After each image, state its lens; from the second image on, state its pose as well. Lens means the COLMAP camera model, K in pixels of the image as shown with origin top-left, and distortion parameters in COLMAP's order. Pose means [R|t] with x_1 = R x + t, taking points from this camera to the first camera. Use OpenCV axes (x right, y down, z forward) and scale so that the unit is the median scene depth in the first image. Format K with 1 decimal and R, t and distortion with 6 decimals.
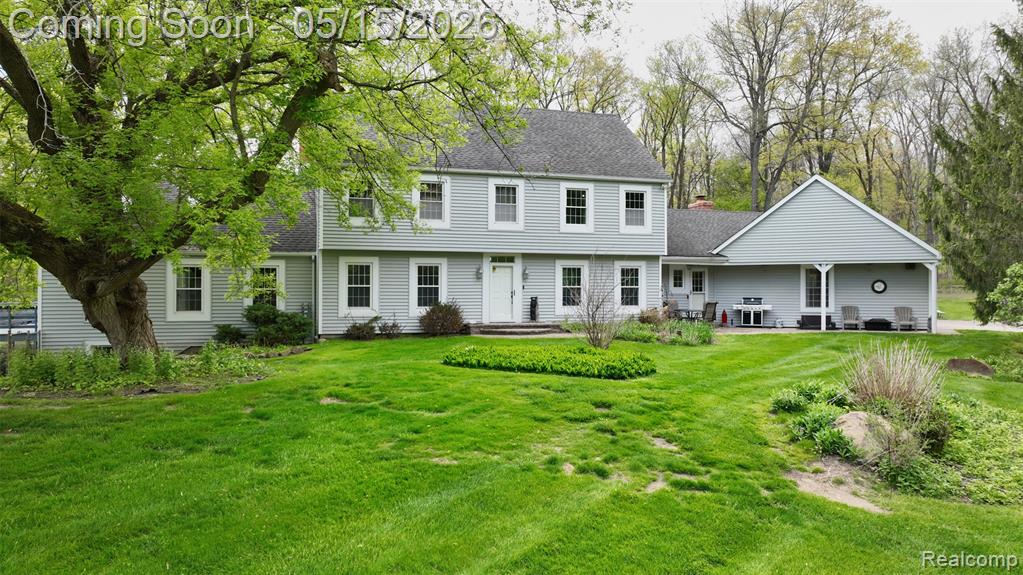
lens RADIAL K [[708.2, 0, 511.5], [0, 708.2, 287.5], [0, 0, 1]] dist [-0.000071, -0.000128]
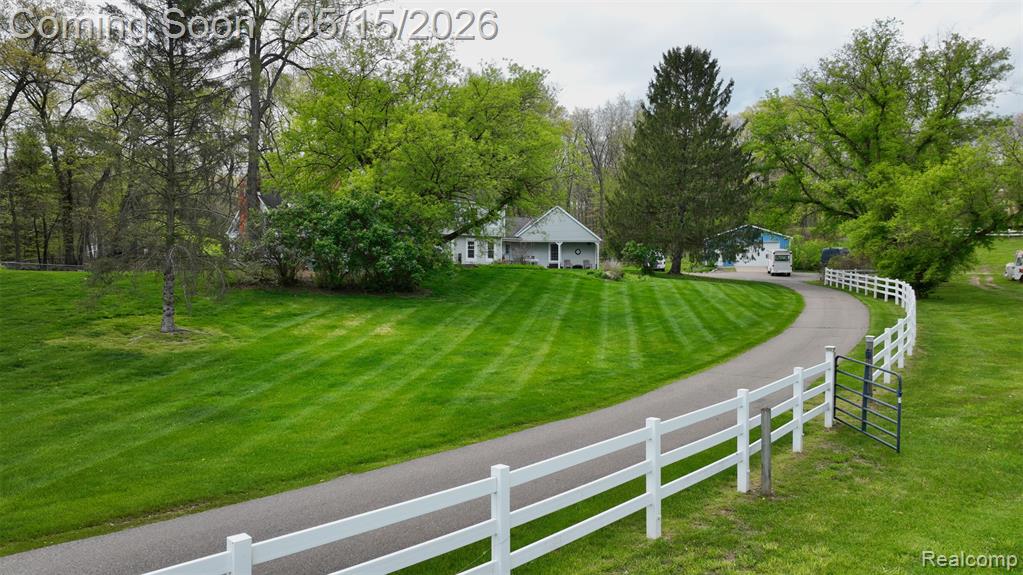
lens RADIAL K [[708.2, 0, 511.5], [0, 708.2, 287.5], [0, 0, 1]] dist [-0.000071, -0.000128]
pose [[0.871337, -0.007639, 0.490625, -0.918657], [-0.004075, 0.999732, 0.022804, 0.068738], [-0.490667, -0.021869, 0.871072, -1.073910]]
